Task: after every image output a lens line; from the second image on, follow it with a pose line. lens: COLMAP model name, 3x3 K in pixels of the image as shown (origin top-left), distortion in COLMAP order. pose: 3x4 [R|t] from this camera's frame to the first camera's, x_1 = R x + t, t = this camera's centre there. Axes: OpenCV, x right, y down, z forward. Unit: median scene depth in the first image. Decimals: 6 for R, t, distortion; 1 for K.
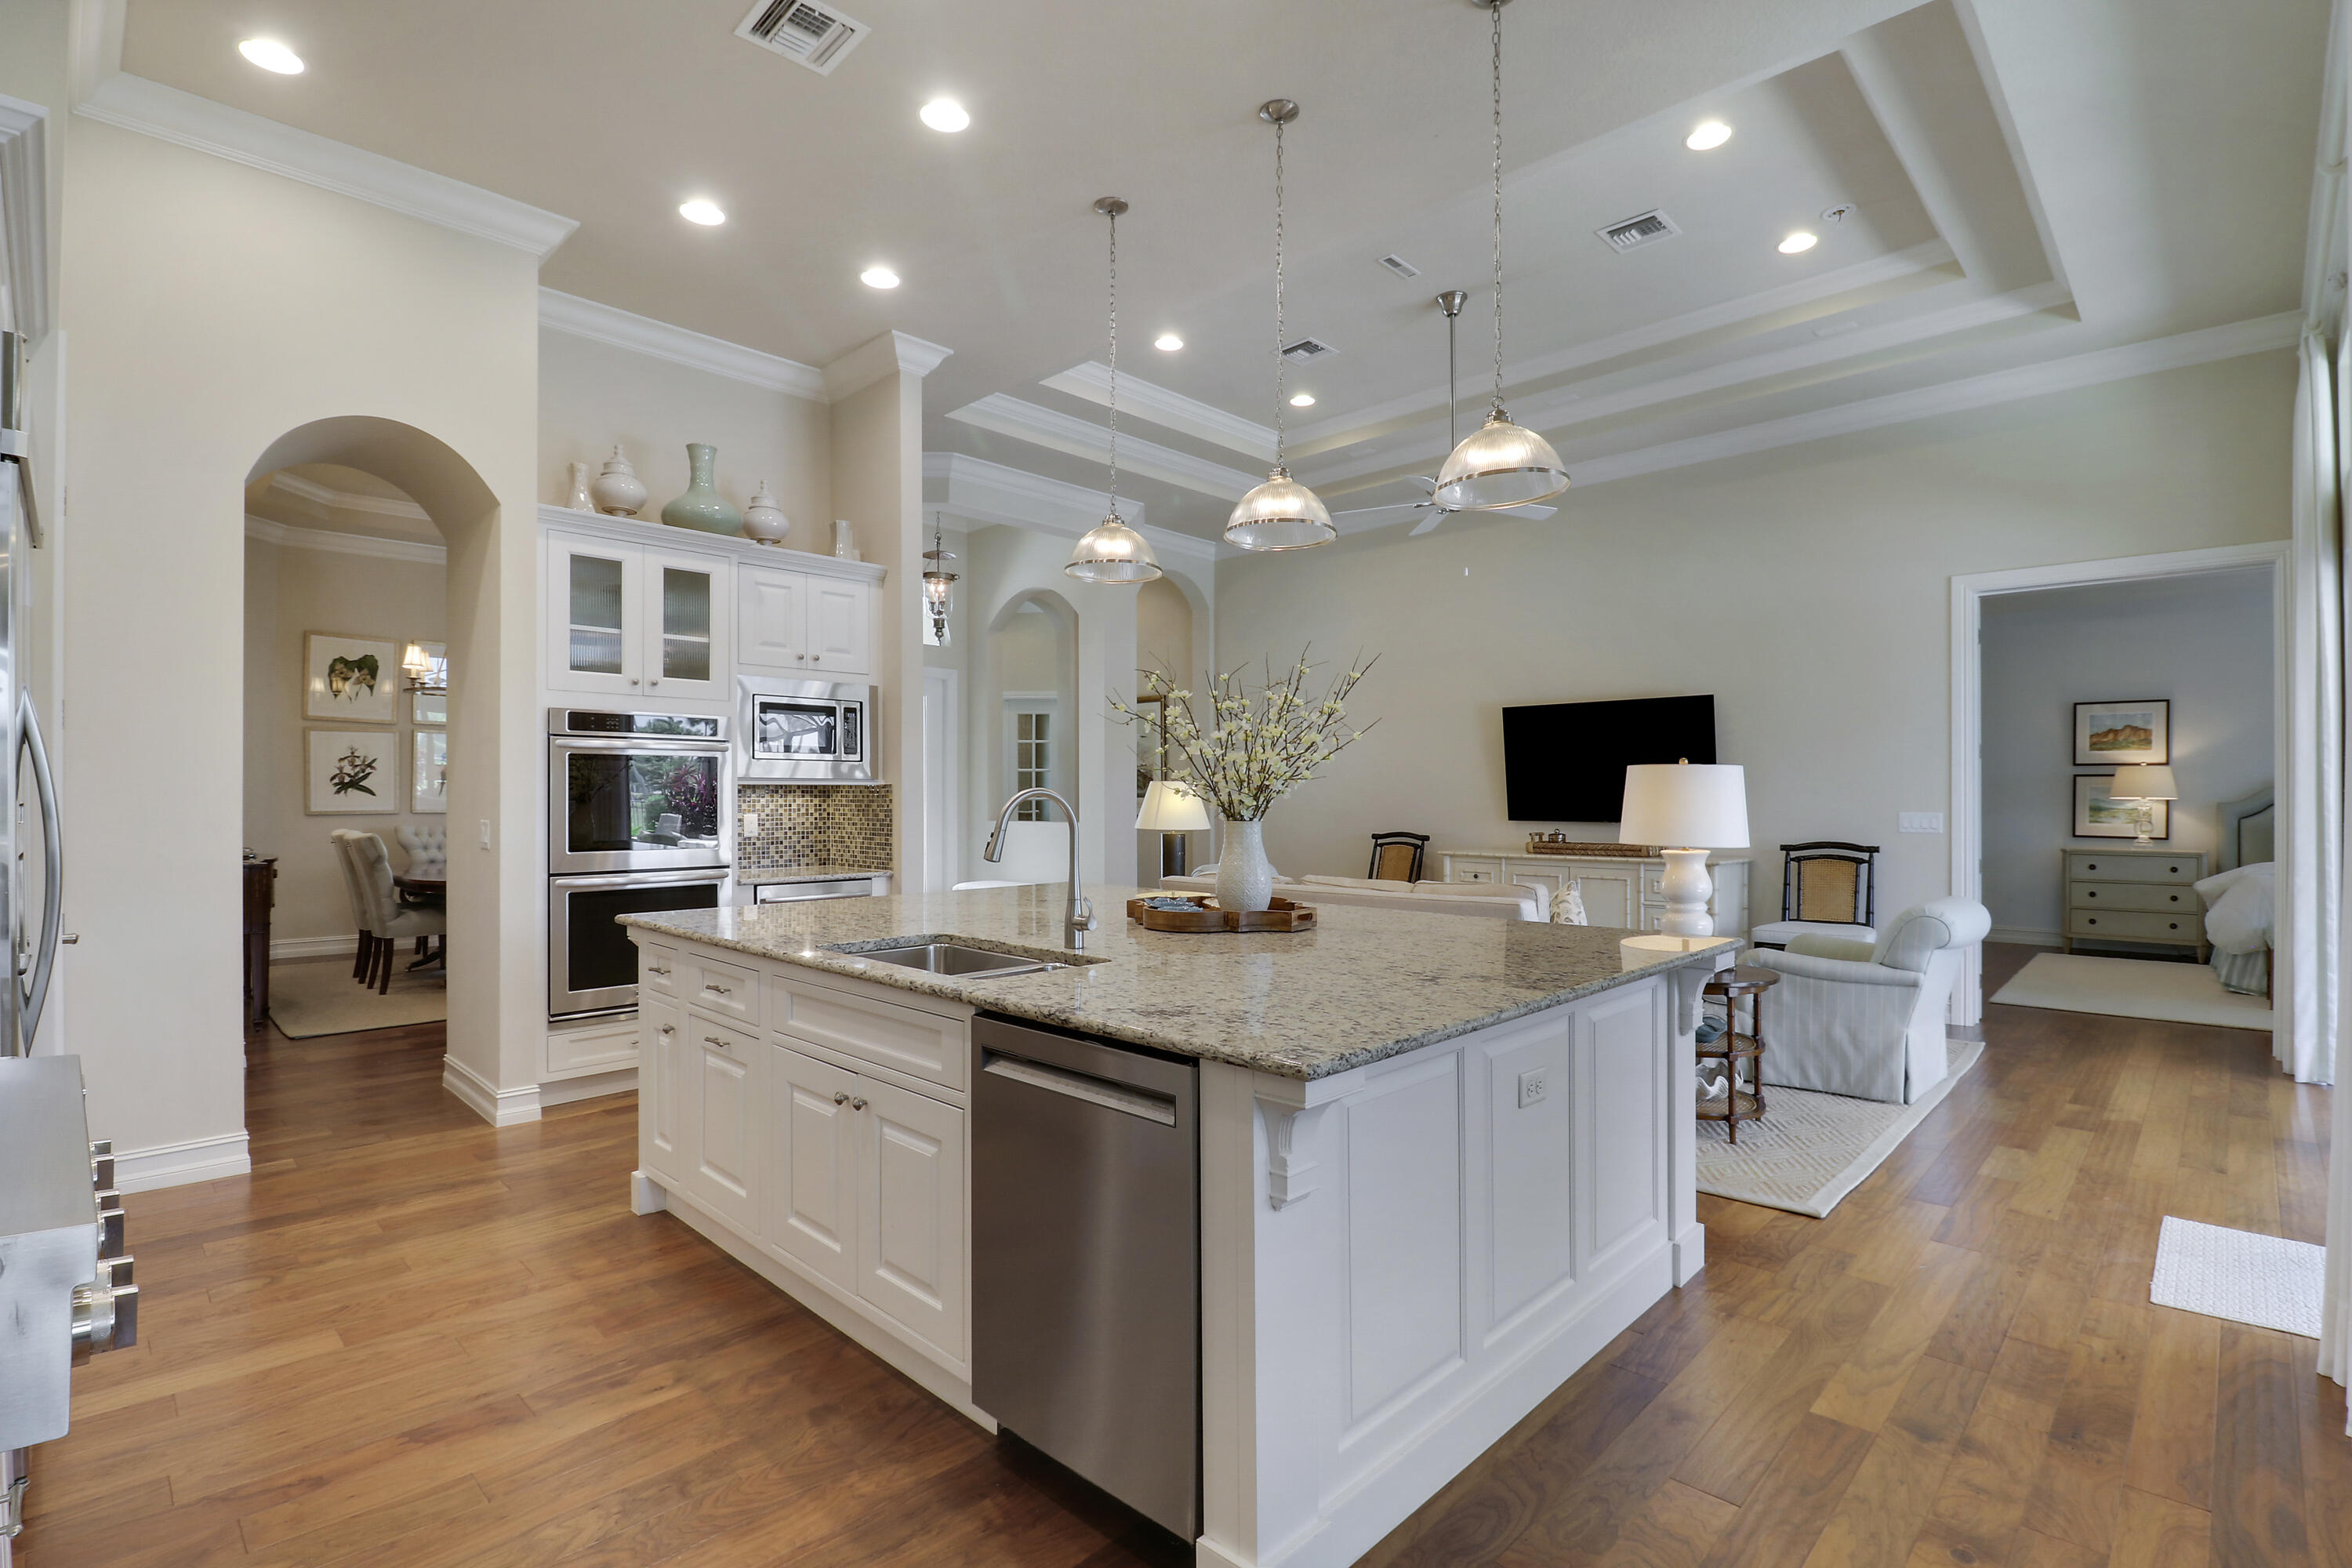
lens RADIAL K [[1109.0, 0, 1176.0], [0, 1109.0, 784.0], [0, 0, 1]] dist [-0.030385, -0.000359]
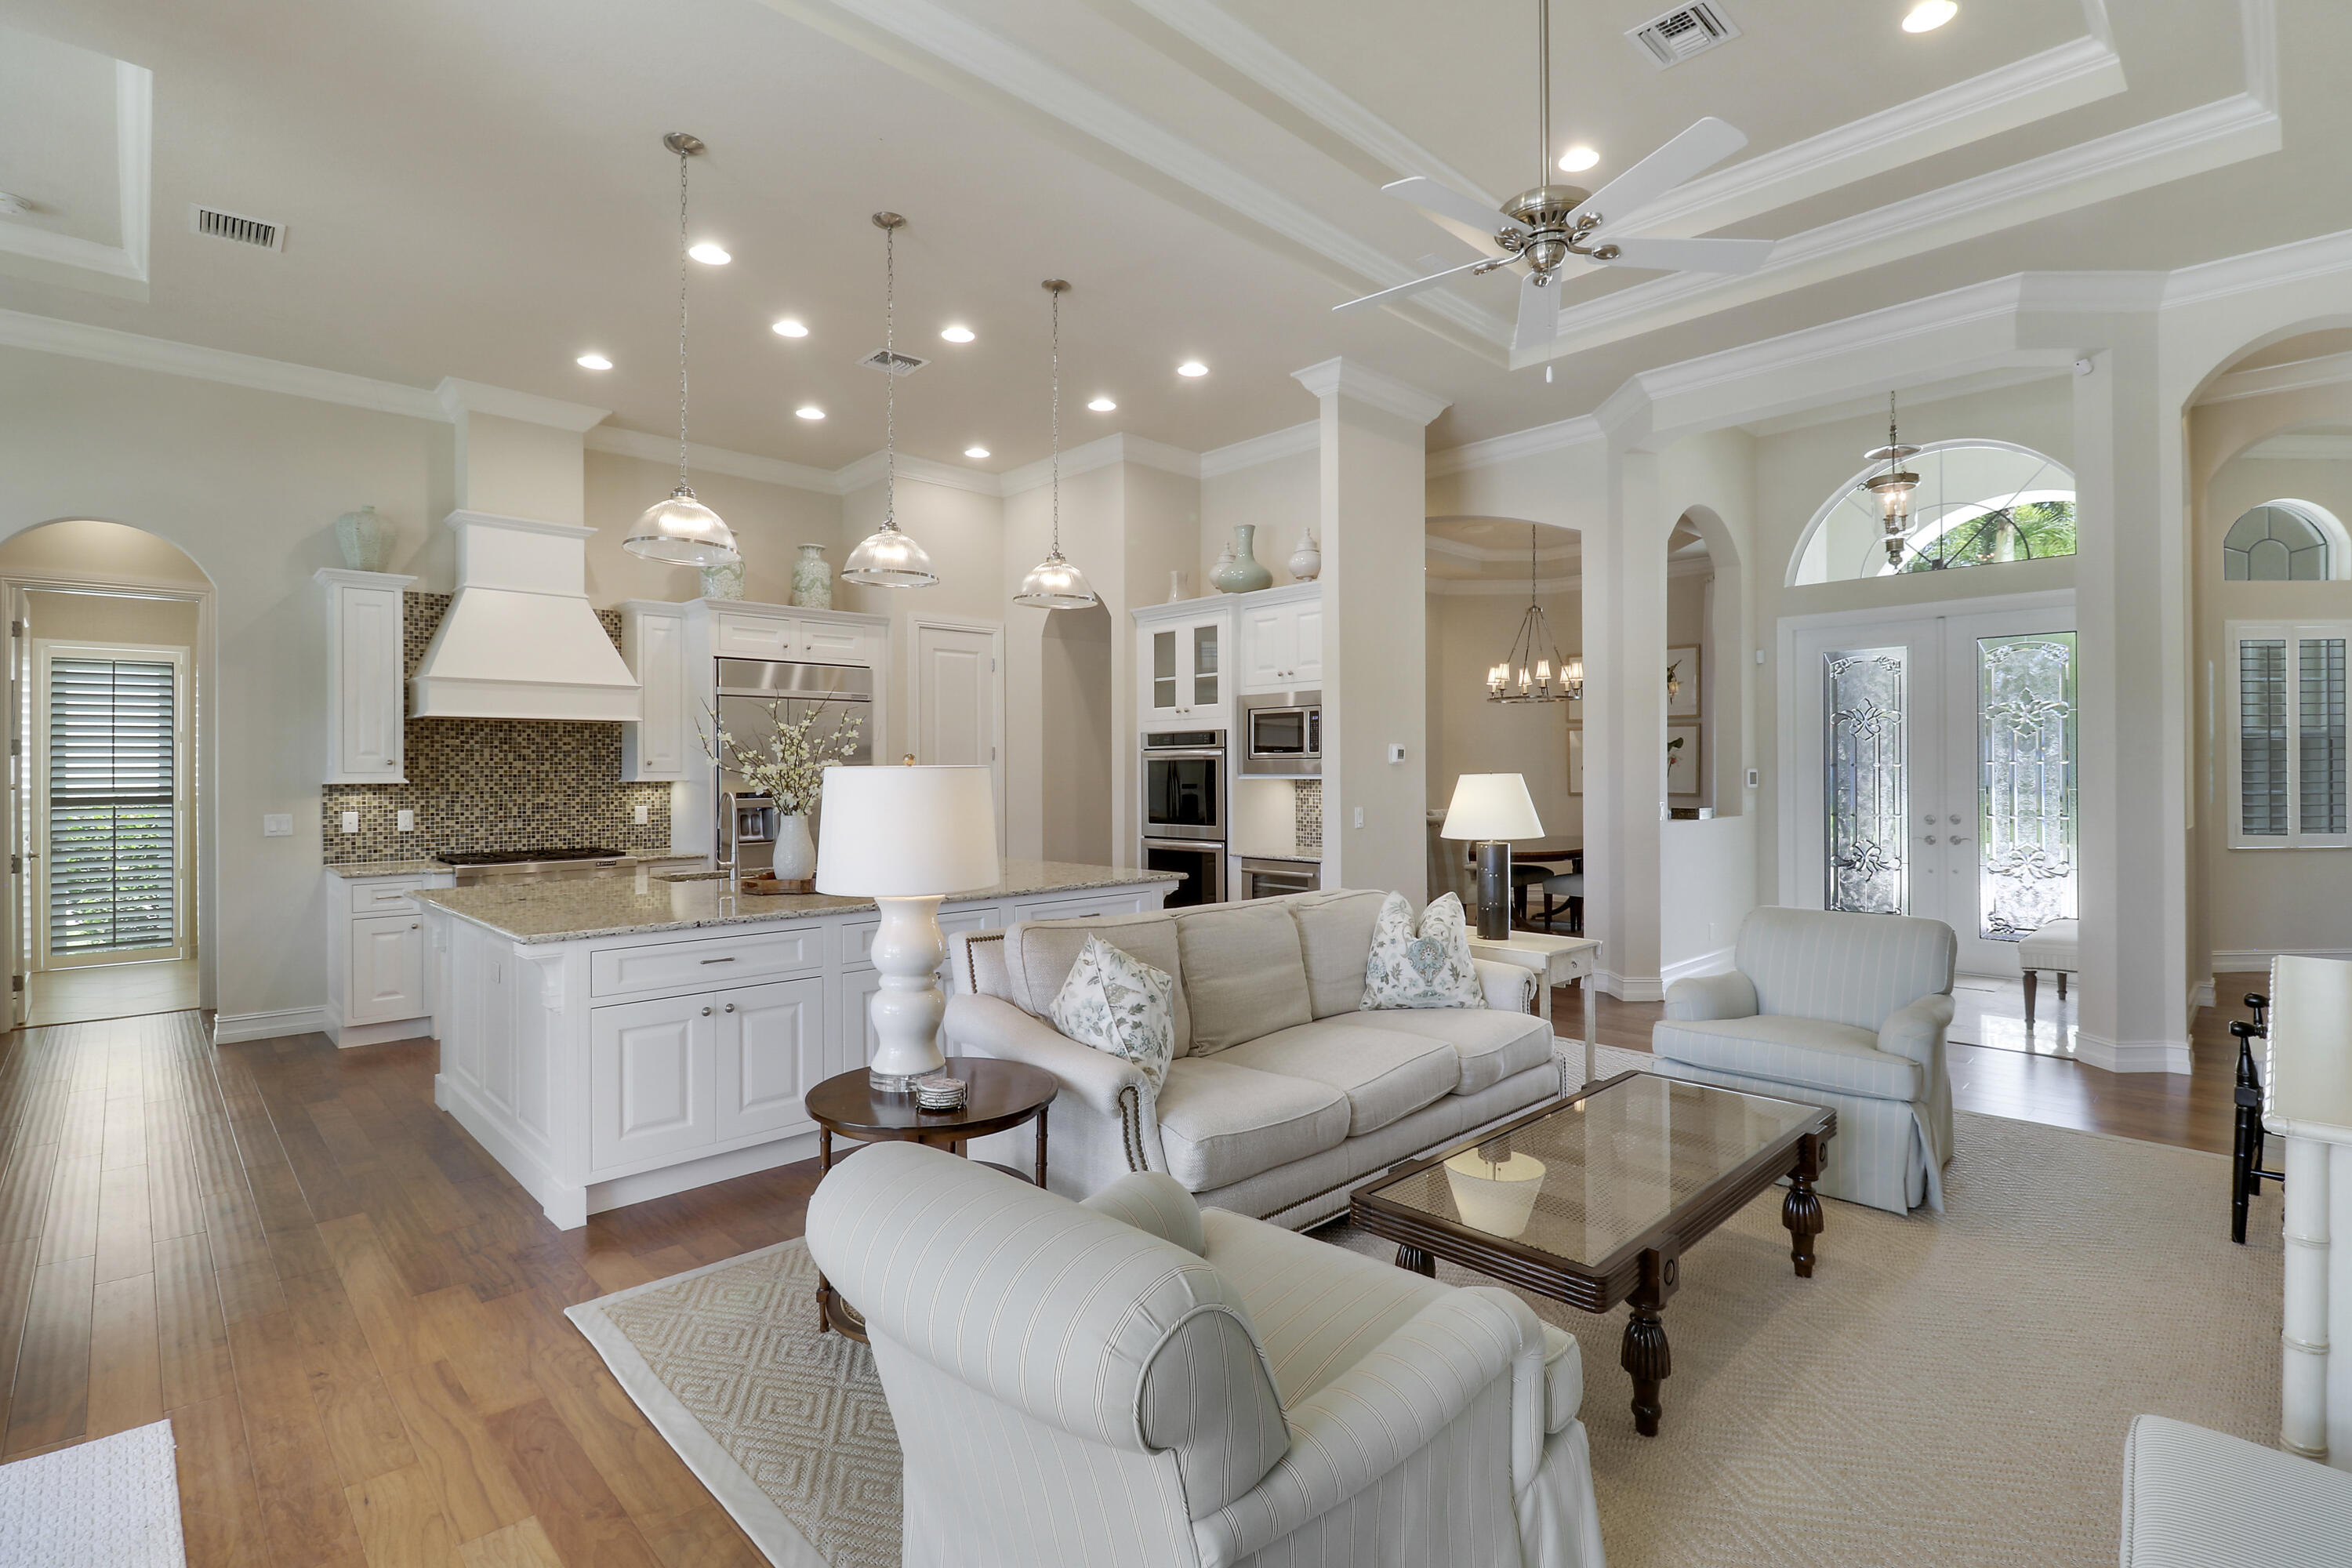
lens RADIAL K [[1109.0, 0, 1176.0], [0, 1109.0, 784.0], [0, 0, 1]] dist [-0.030385, -0.000359]
pose [[-0.030873, 0.004637, -0.999513, 0.534616], [0.021233, 0.999767, 0.003982, -0.001402], [0.999298, -0.021100, -0.030964, 0.567661]]
